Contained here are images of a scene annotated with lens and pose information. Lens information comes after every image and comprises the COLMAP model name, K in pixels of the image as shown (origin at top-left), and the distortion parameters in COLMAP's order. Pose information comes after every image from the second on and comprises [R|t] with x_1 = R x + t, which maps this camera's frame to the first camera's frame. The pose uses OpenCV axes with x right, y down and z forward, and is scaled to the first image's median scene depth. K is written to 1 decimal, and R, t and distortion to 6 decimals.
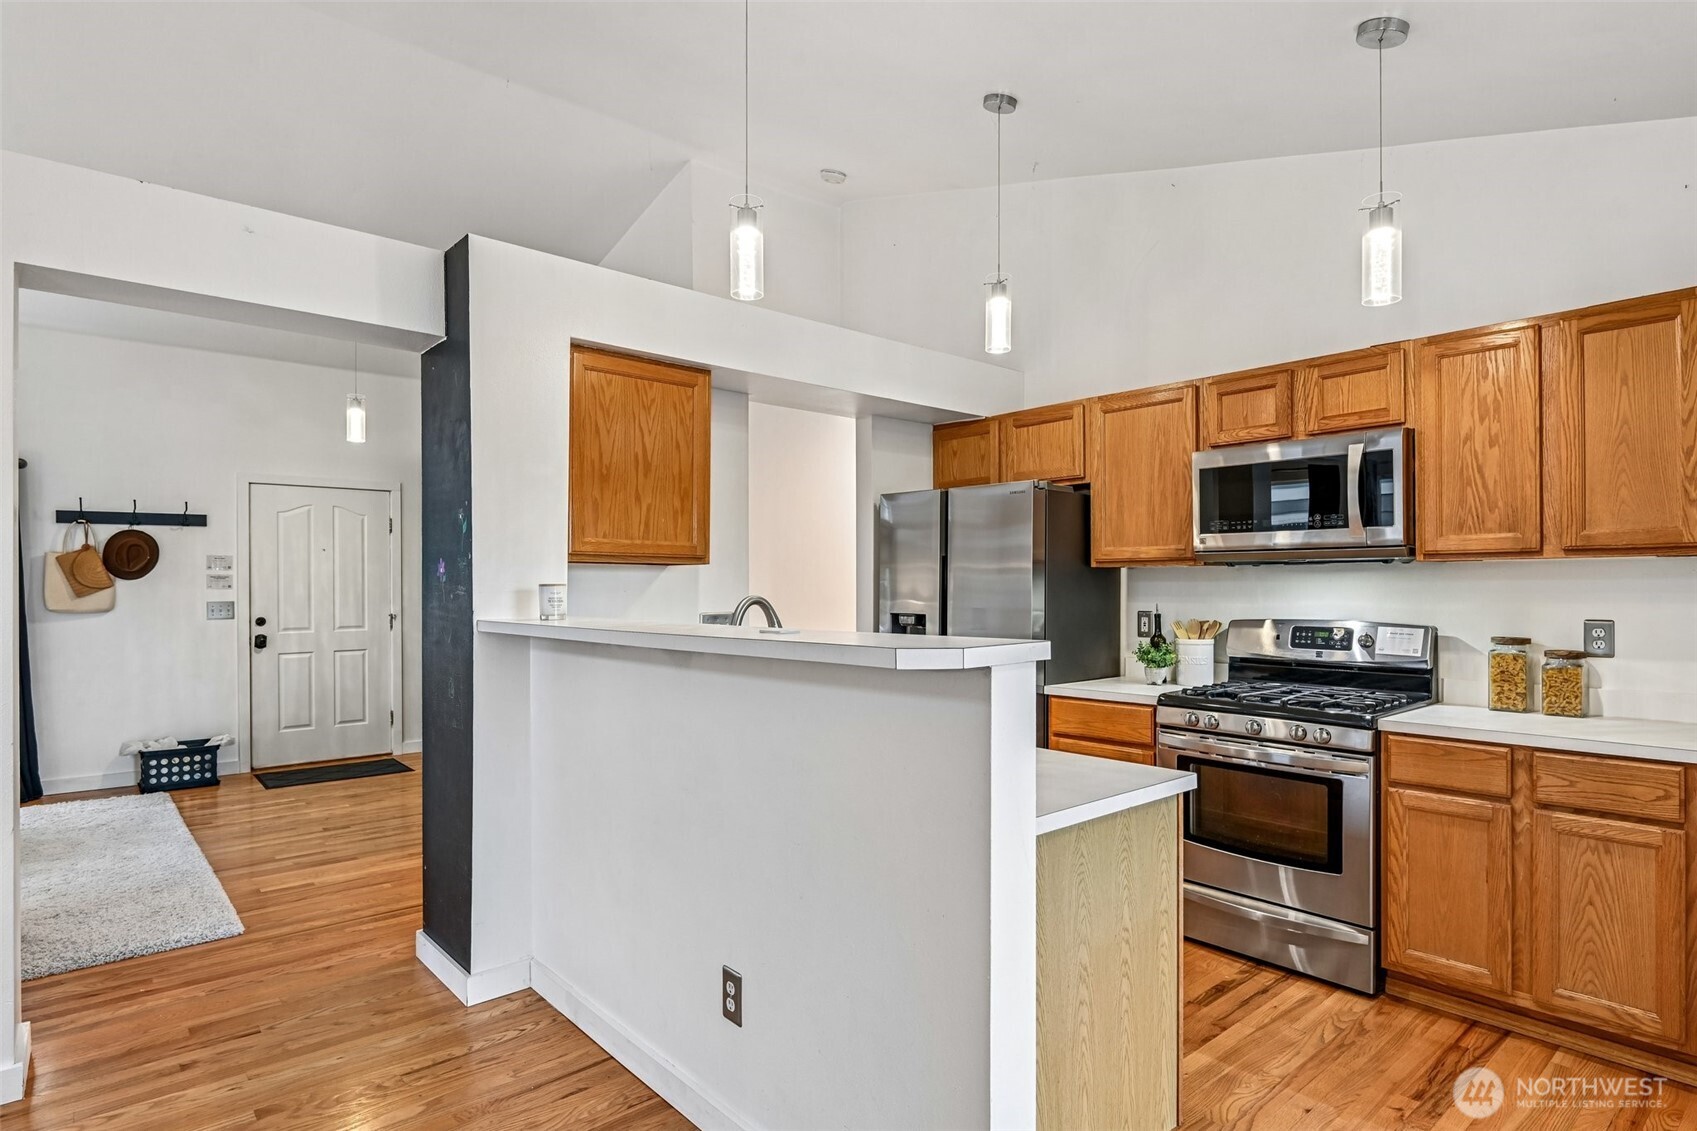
lens RADIAL K [[896.3, 0, 850.8], [0, 896.3, 580.6], [0, 0, 1]] dist [0.000580, -0.008694]
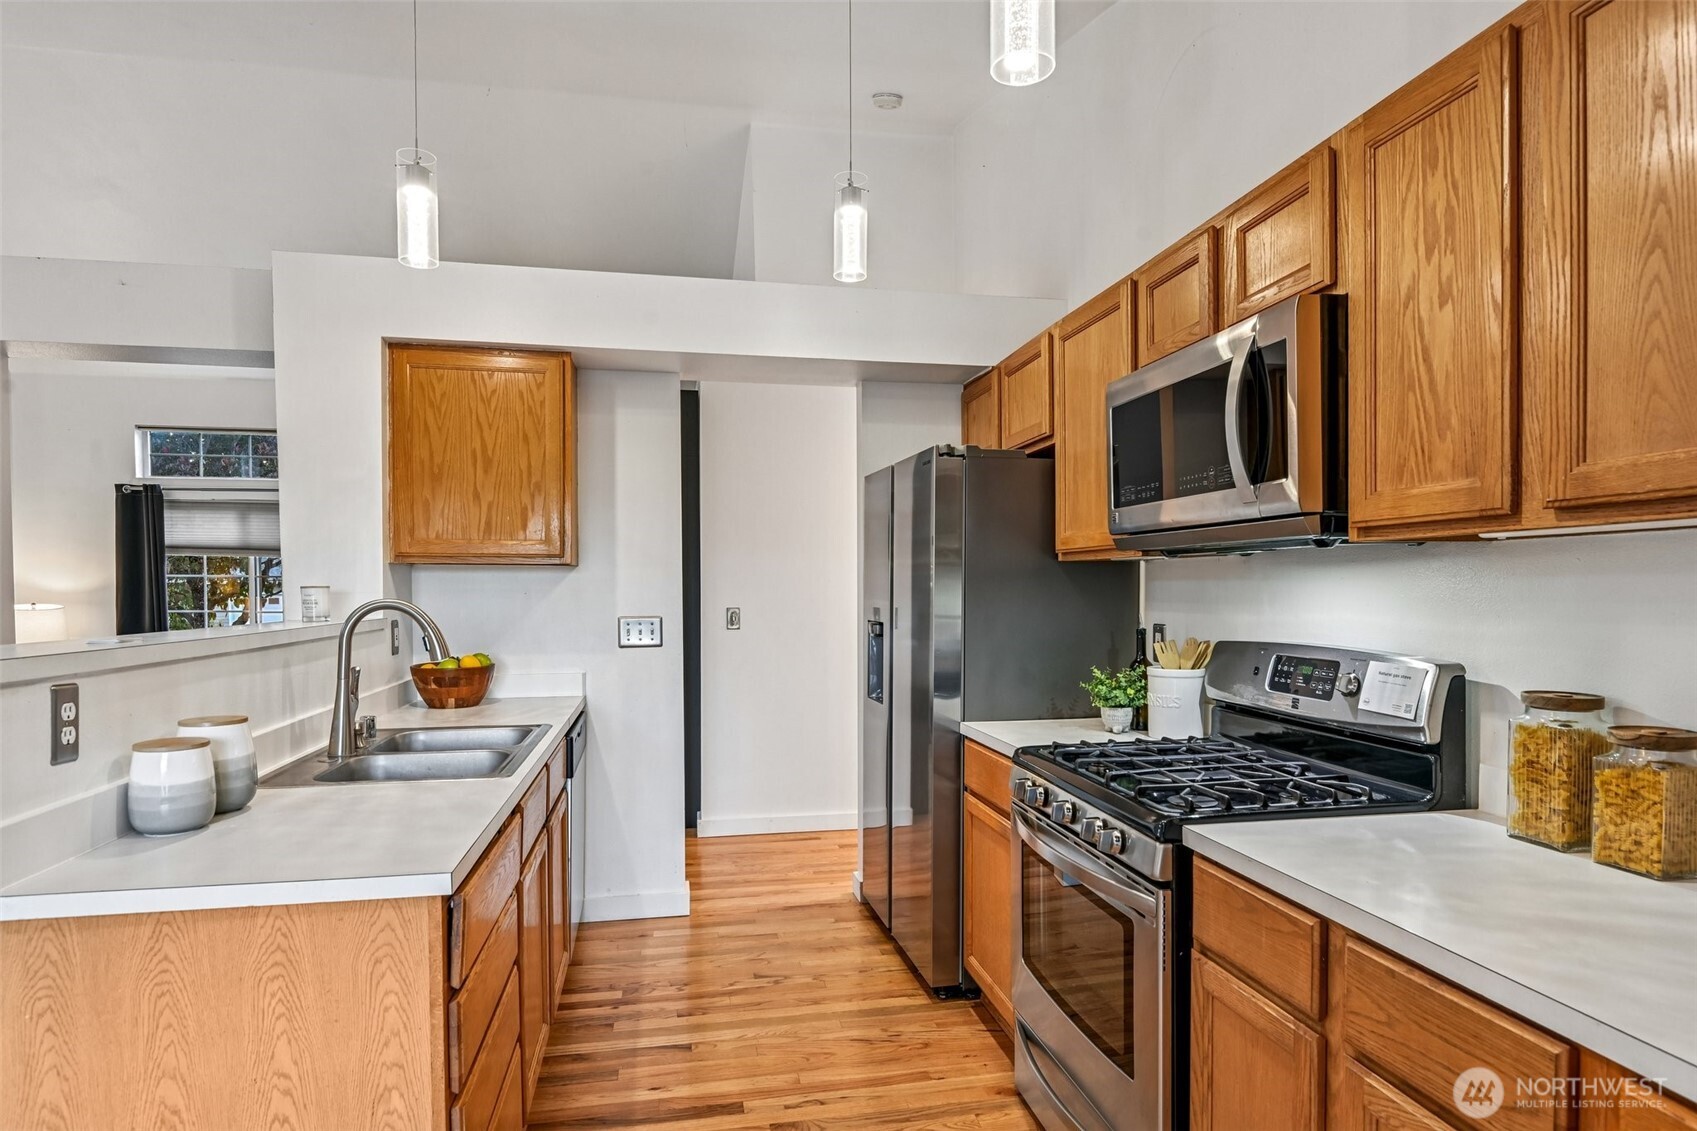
lens RADIAL K [[920.3, 0, 851.5], [0, 920.3, 608.2], [0, 0, 1]] dist [0.000411, -0.010651]
pose [[0.866926, 0.010910, -0.498317, 0.664344], [0.004013, 0.999575, 0.028865, 0.000847], [0.498420, -0.027024, 0.866514, 0.382436]]
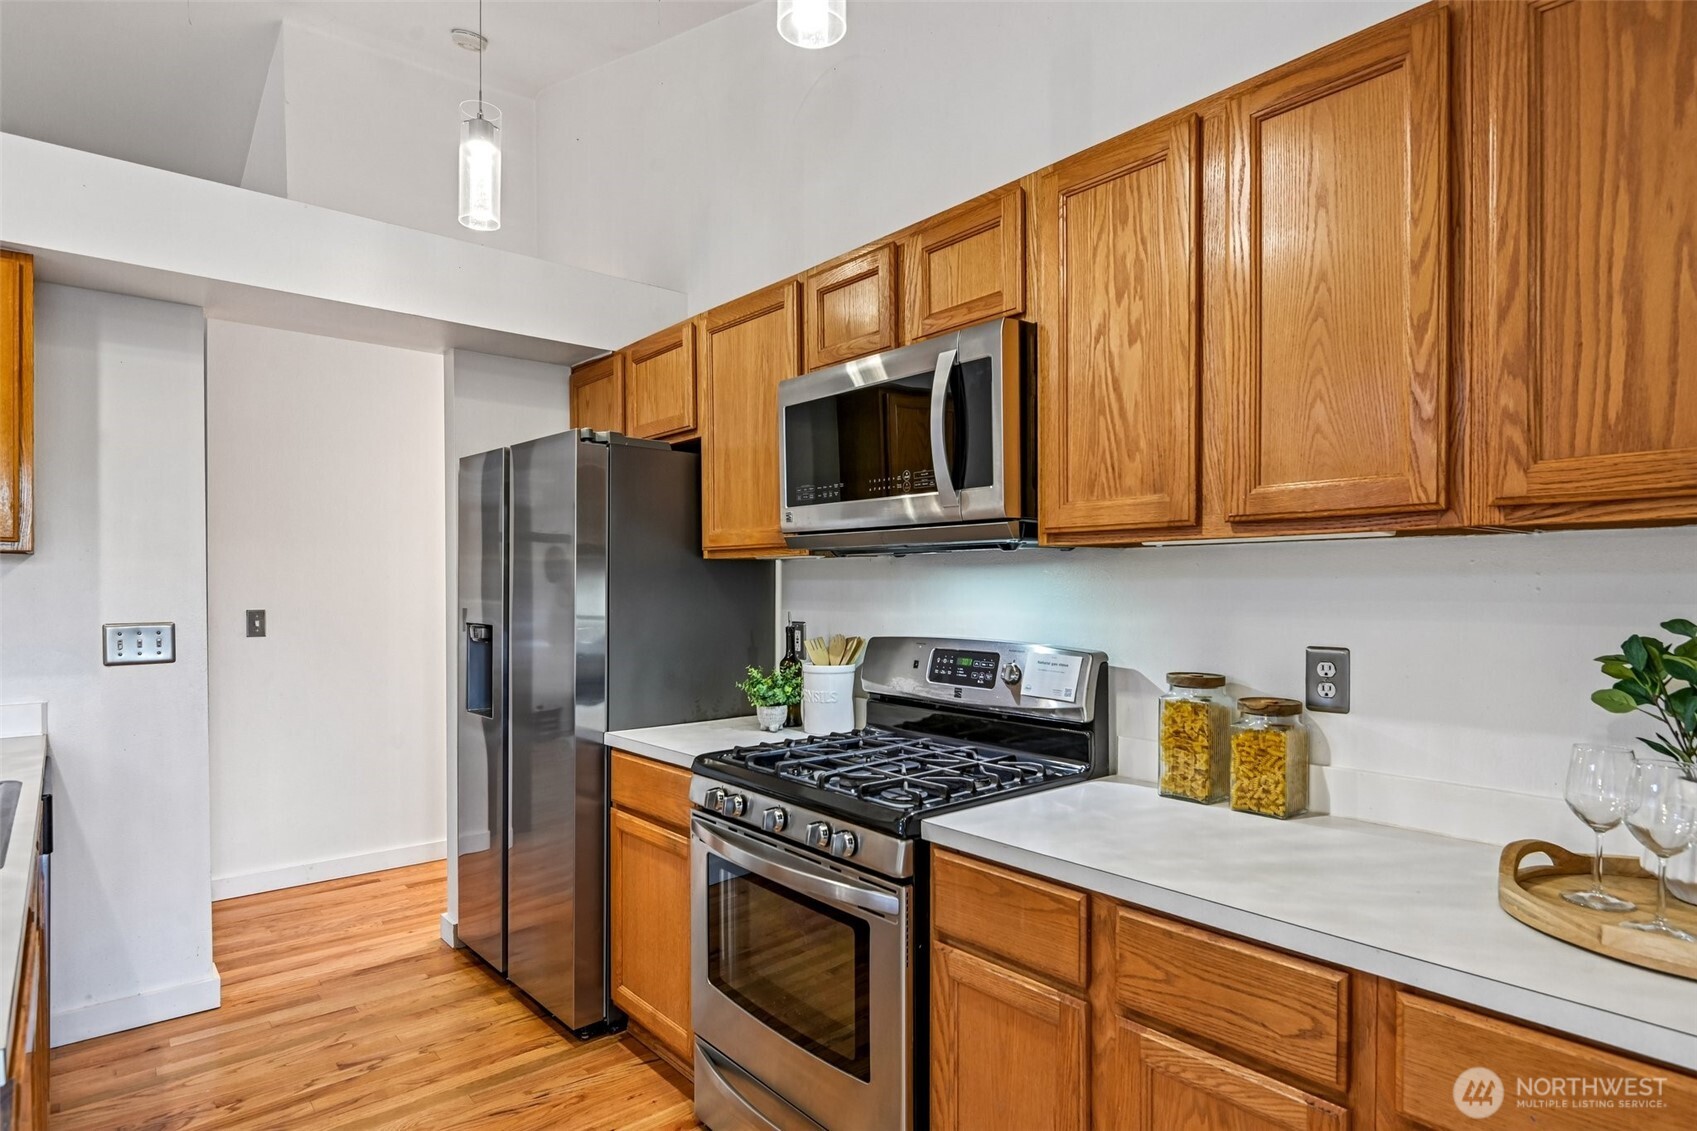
lens RADIAL K [[906.9, 0, 847.5], [0, 906.9, 595.4], [0, 0, 1]] dist [0.006584, -0.010862]
pose [[0.999966, 0.002076, -0.007969, 0.521720], [-0.001929, 0.999830, 0.018332, 0.000367], [0.008005, -0.018316, 0.999800, 0.403344]]
